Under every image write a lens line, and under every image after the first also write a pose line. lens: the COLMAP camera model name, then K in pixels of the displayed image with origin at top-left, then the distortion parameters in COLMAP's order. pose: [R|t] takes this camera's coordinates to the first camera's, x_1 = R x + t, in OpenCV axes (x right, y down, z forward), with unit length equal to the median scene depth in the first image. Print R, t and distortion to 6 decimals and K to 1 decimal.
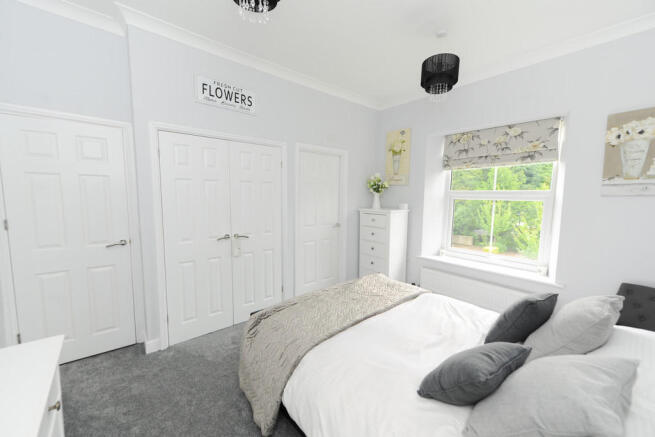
lens RADIAL K [[257.8, 0, 327.1], [0, 257.8, 218.9], [0, 0, 1]] dist [0.005357, -0.001077]
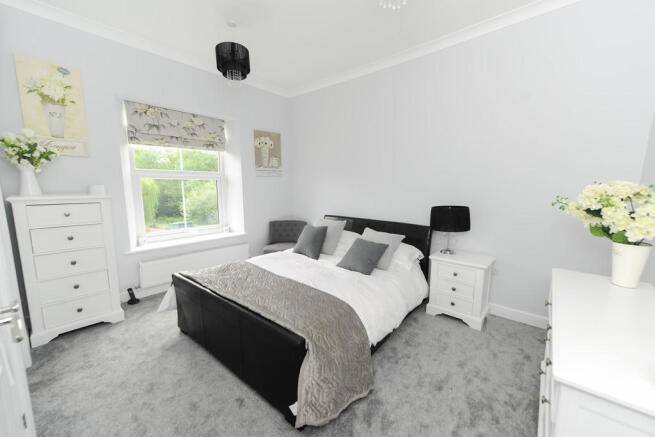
lens RADIAL K [[257.8, 0, 326.3], [0, 257.8, 219.2], [0, 0, 1]] dist [0.005357, -0.001077]
pose [[-0.159846, -0.147449, 0.976068, -0.555472], [0.085231, 0.983027, 0.162459, -0.033750], [-0.983456, 0.109159, -0.144565, 0.589636]]
